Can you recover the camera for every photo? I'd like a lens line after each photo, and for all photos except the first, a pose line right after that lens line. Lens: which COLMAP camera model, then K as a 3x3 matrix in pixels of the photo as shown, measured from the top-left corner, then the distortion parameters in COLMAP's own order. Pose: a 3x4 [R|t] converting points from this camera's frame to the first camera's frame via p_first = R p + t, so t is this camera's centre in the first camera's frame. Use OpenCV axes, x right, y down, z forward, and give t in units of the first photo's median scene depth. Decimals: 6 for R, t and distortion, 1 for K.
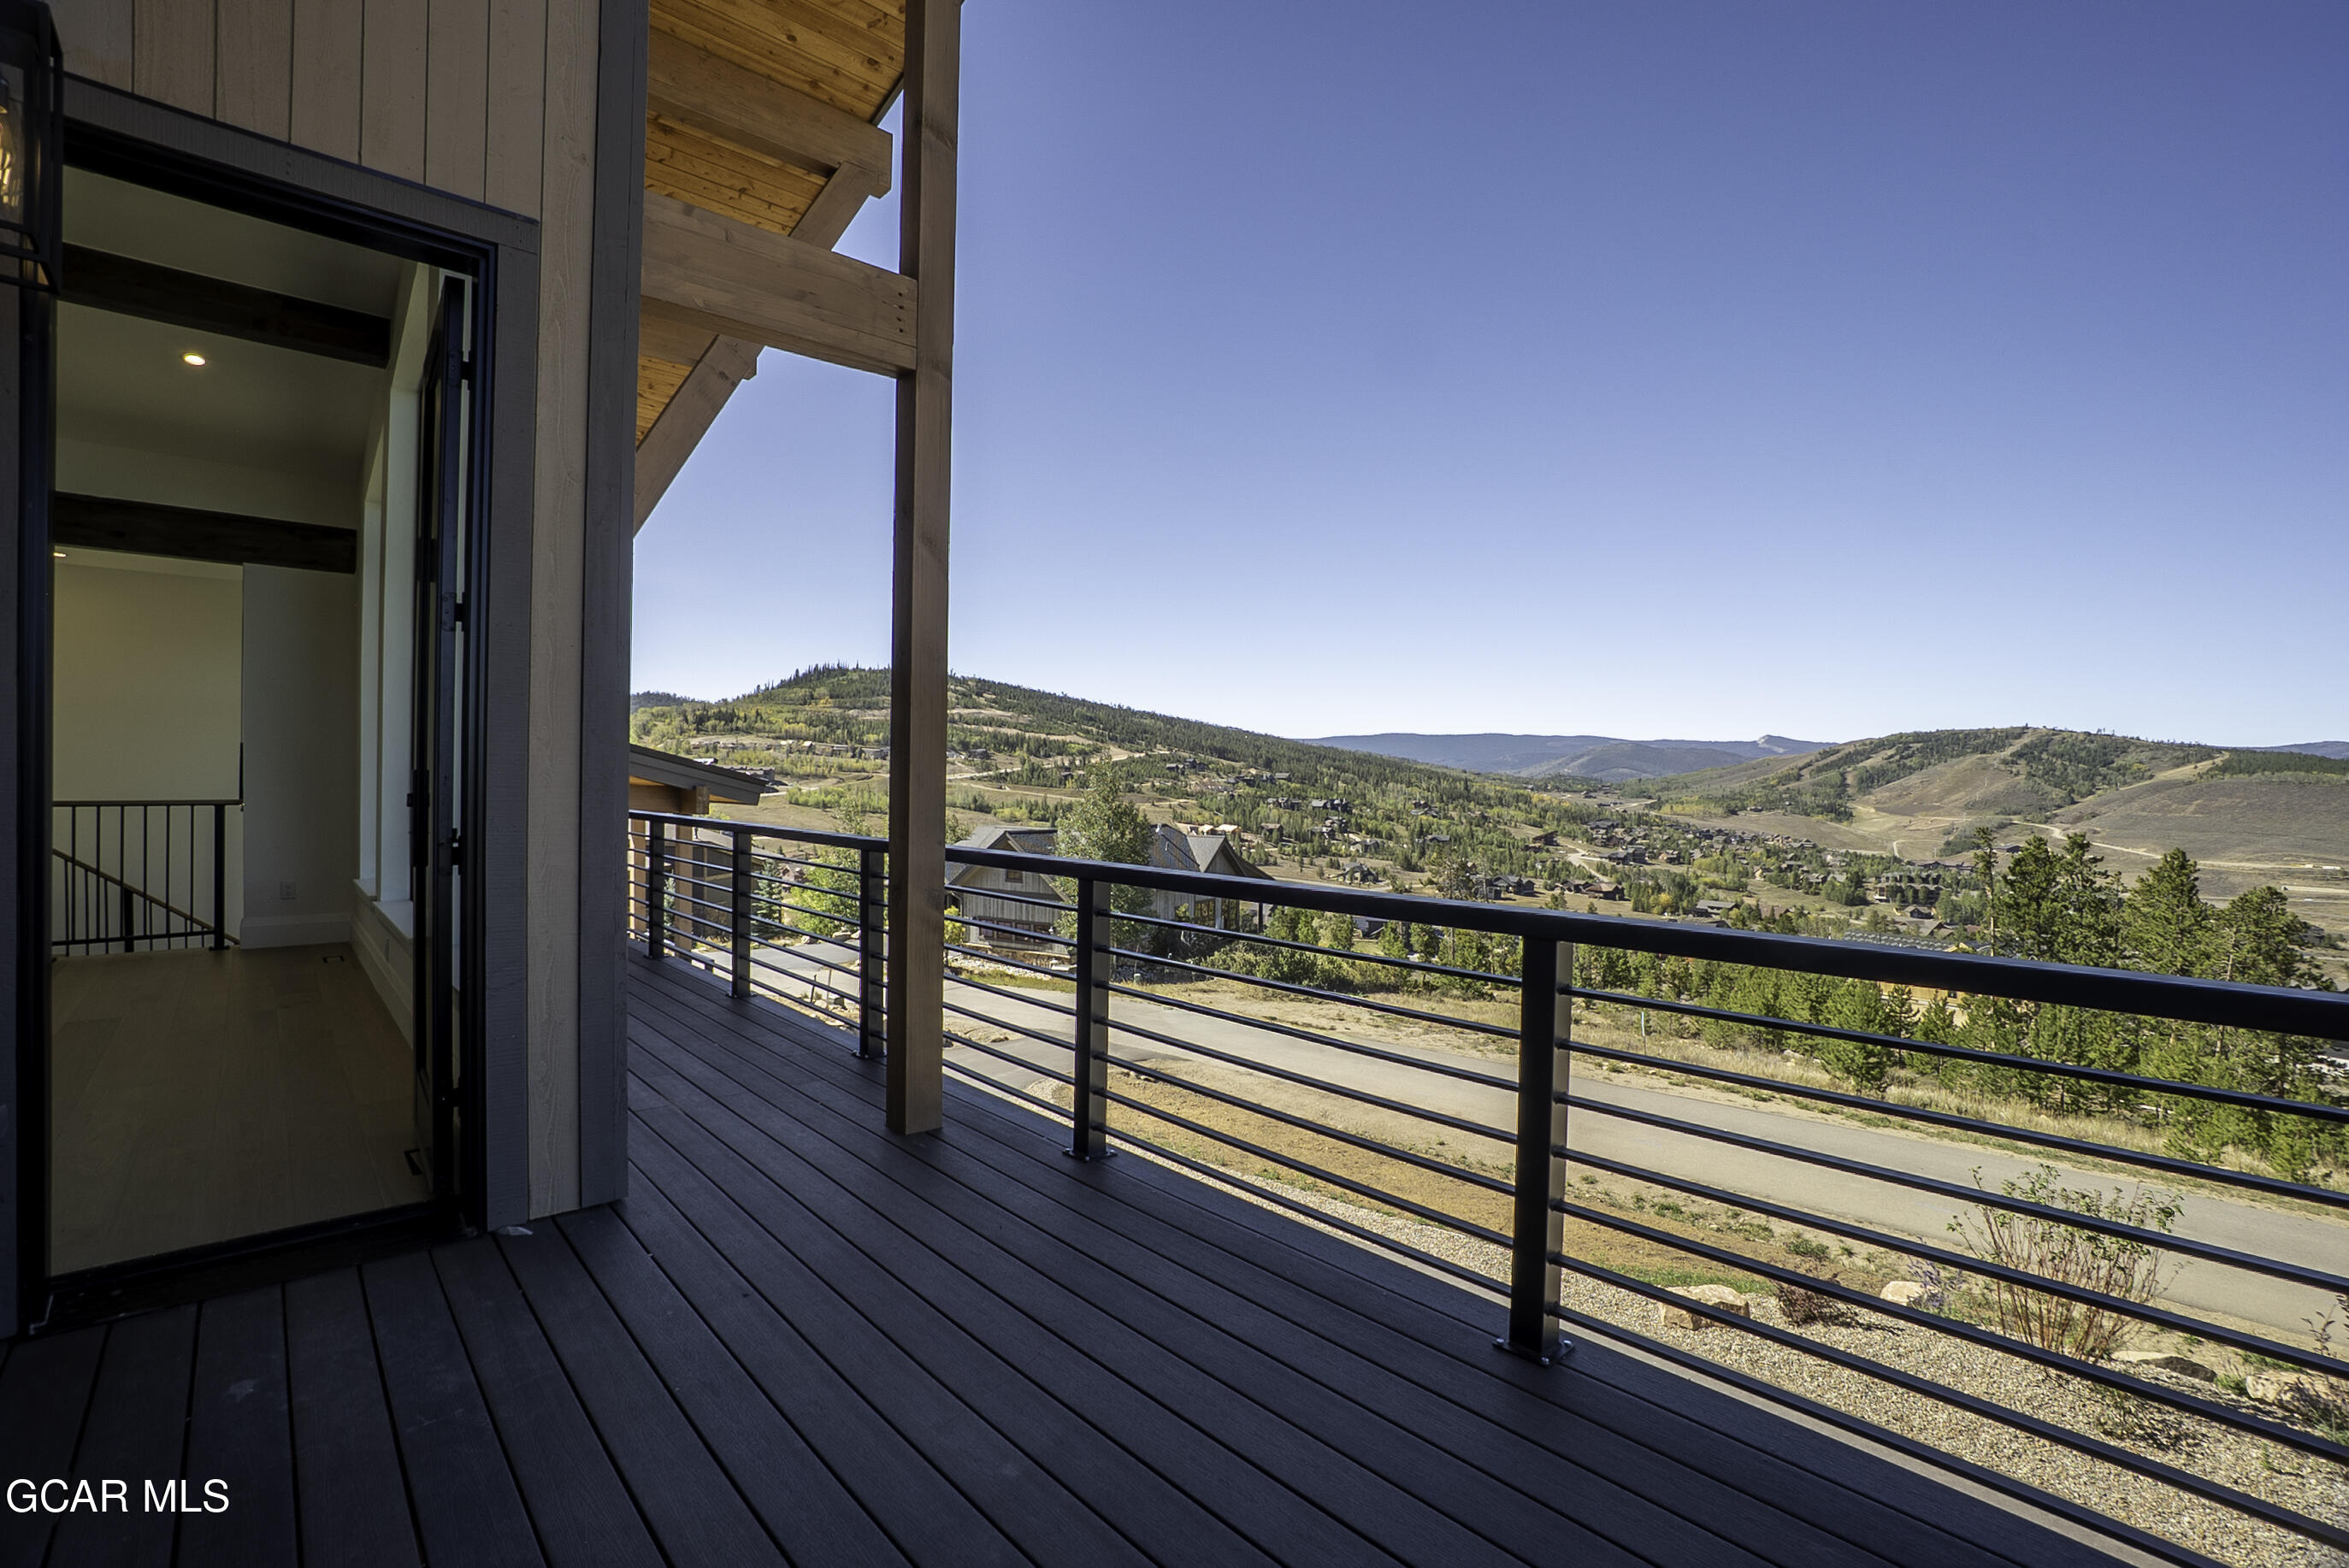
lens RADIAL K [[1071.4, 0, 1159.2], [0, 1071.4, 784.4], [0, 0, 1]] dist [-0.056916, 0.022498]
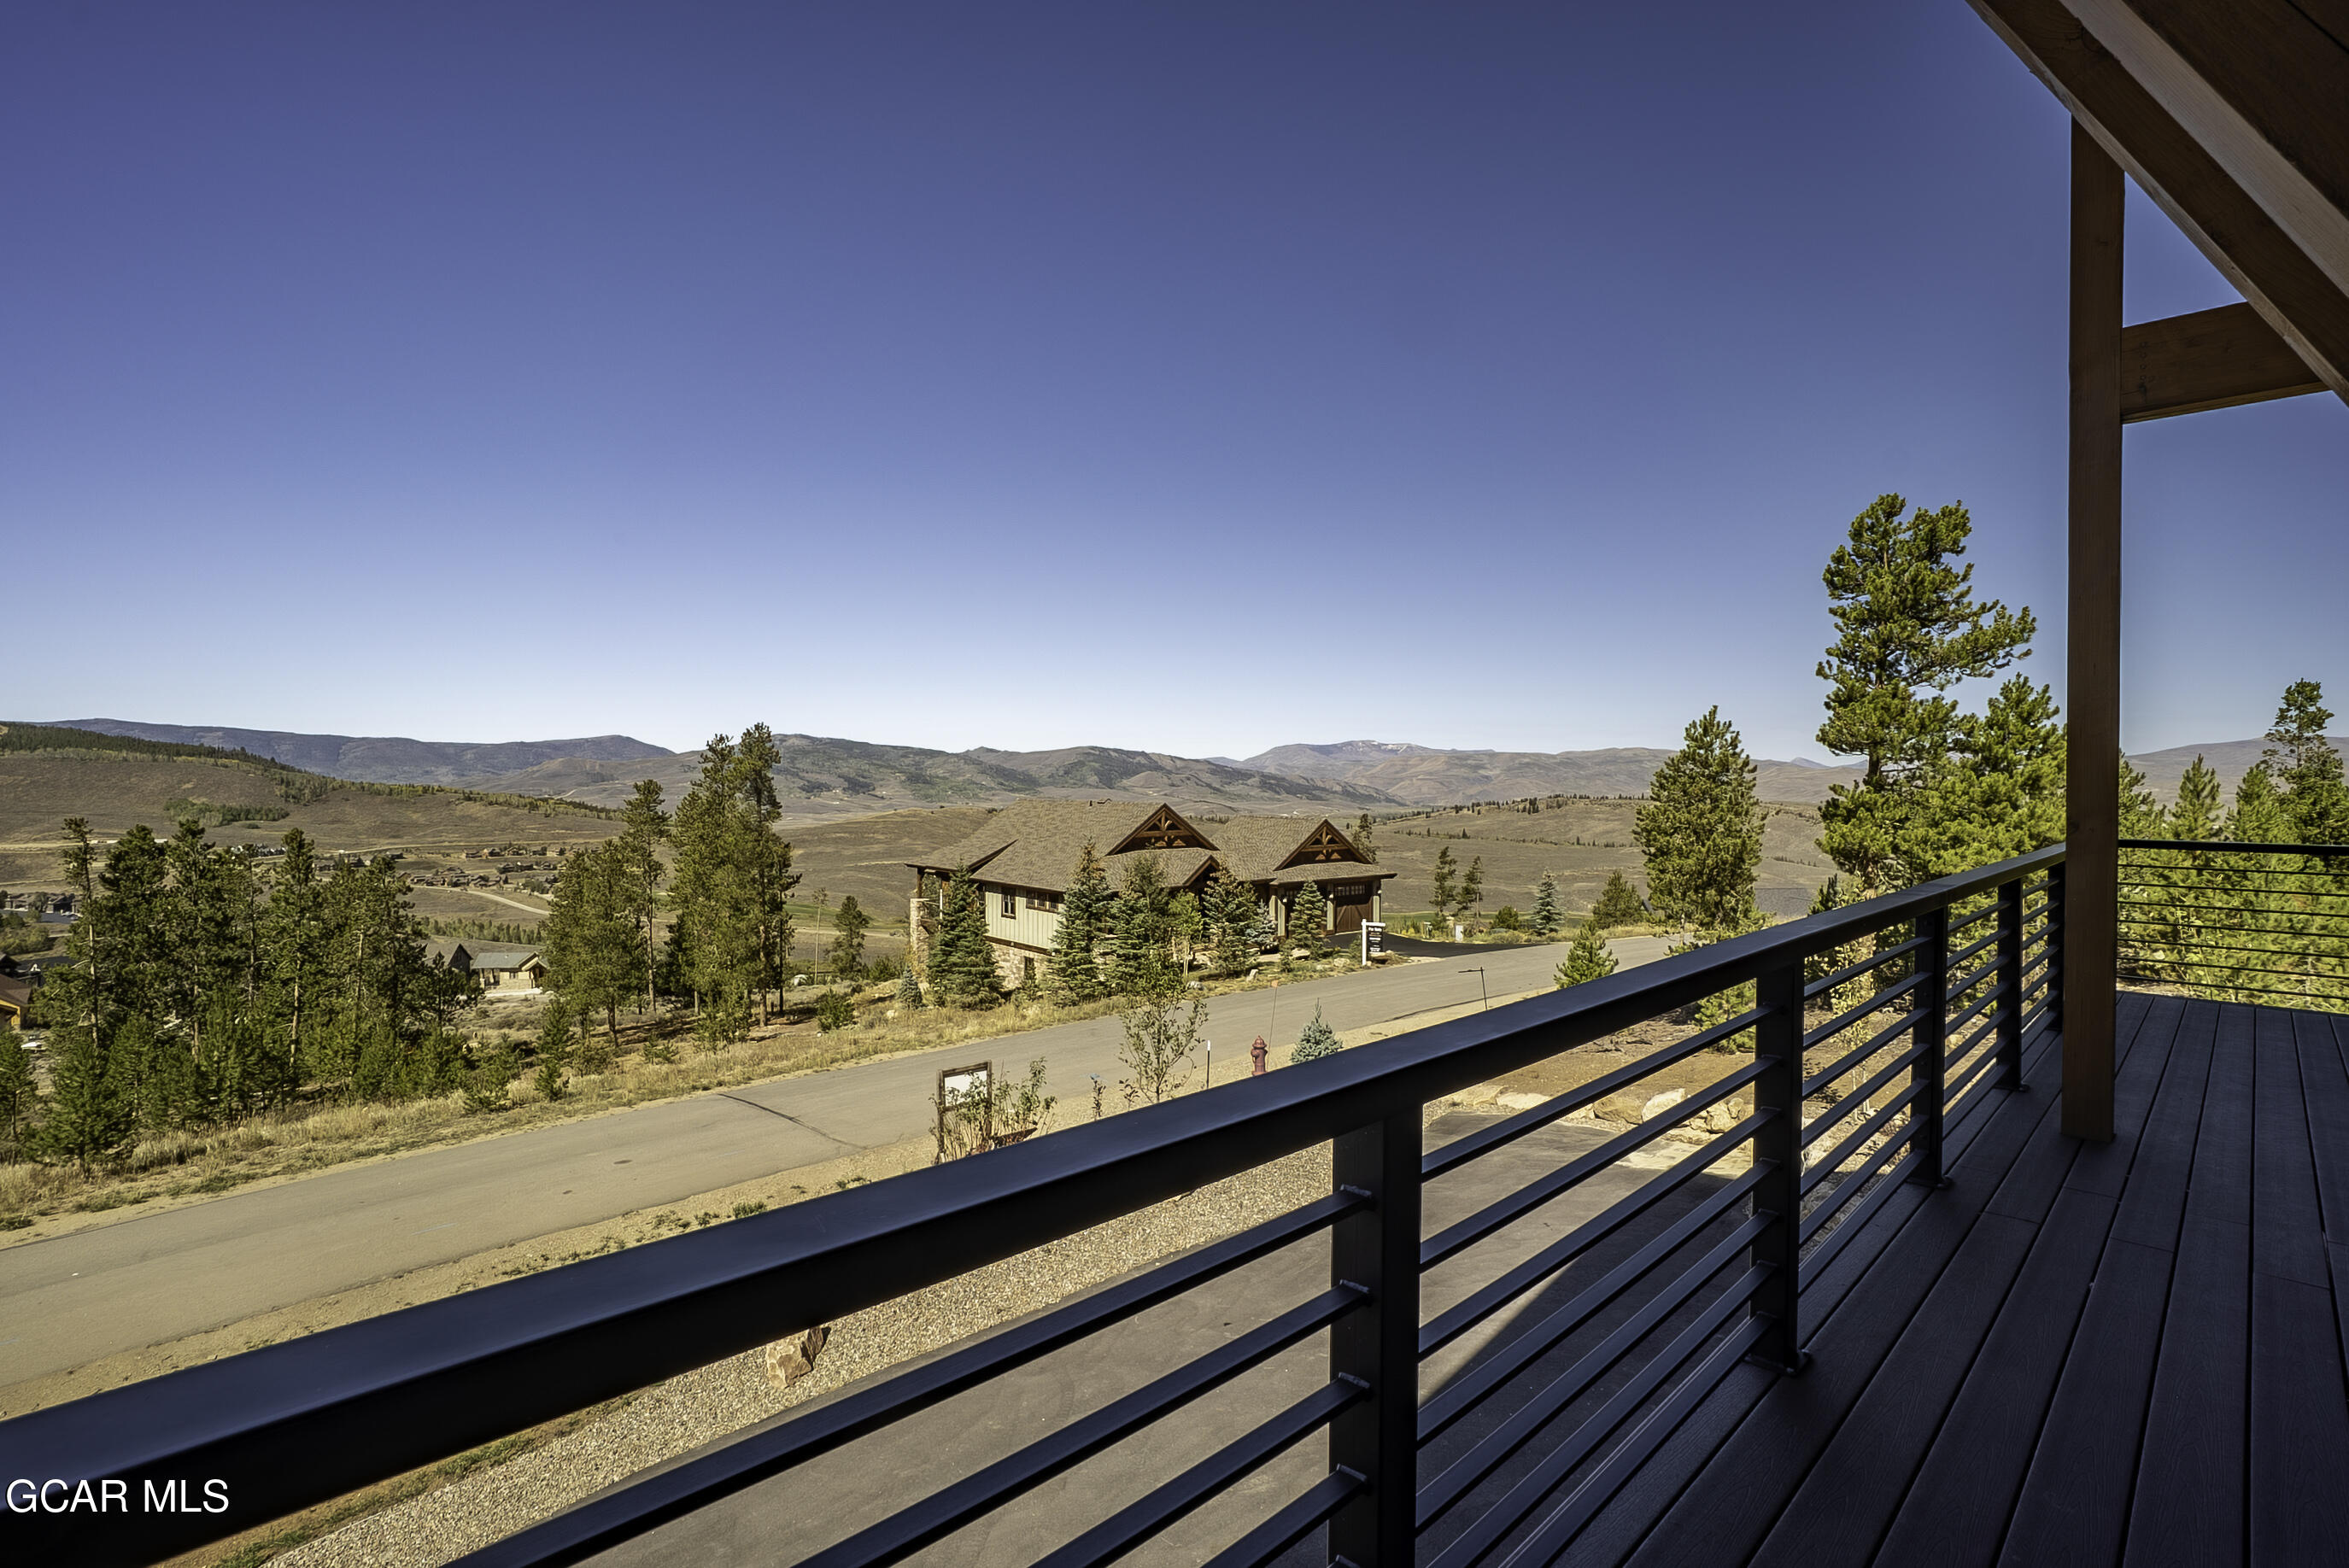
lens RADIAL K [[1132.5, 0, 1156.1], [0, 1132.5, 792.8], [0, 0, 1]] dist [-0.056523, 0.028044]
pose [[-0.048559, -0.031820, 0.998313, -0.215886], [0.002602, 0.999485, 0.031984, -0.009826], [-0.998817, 0.004150, -0.048451, 0.332207]]
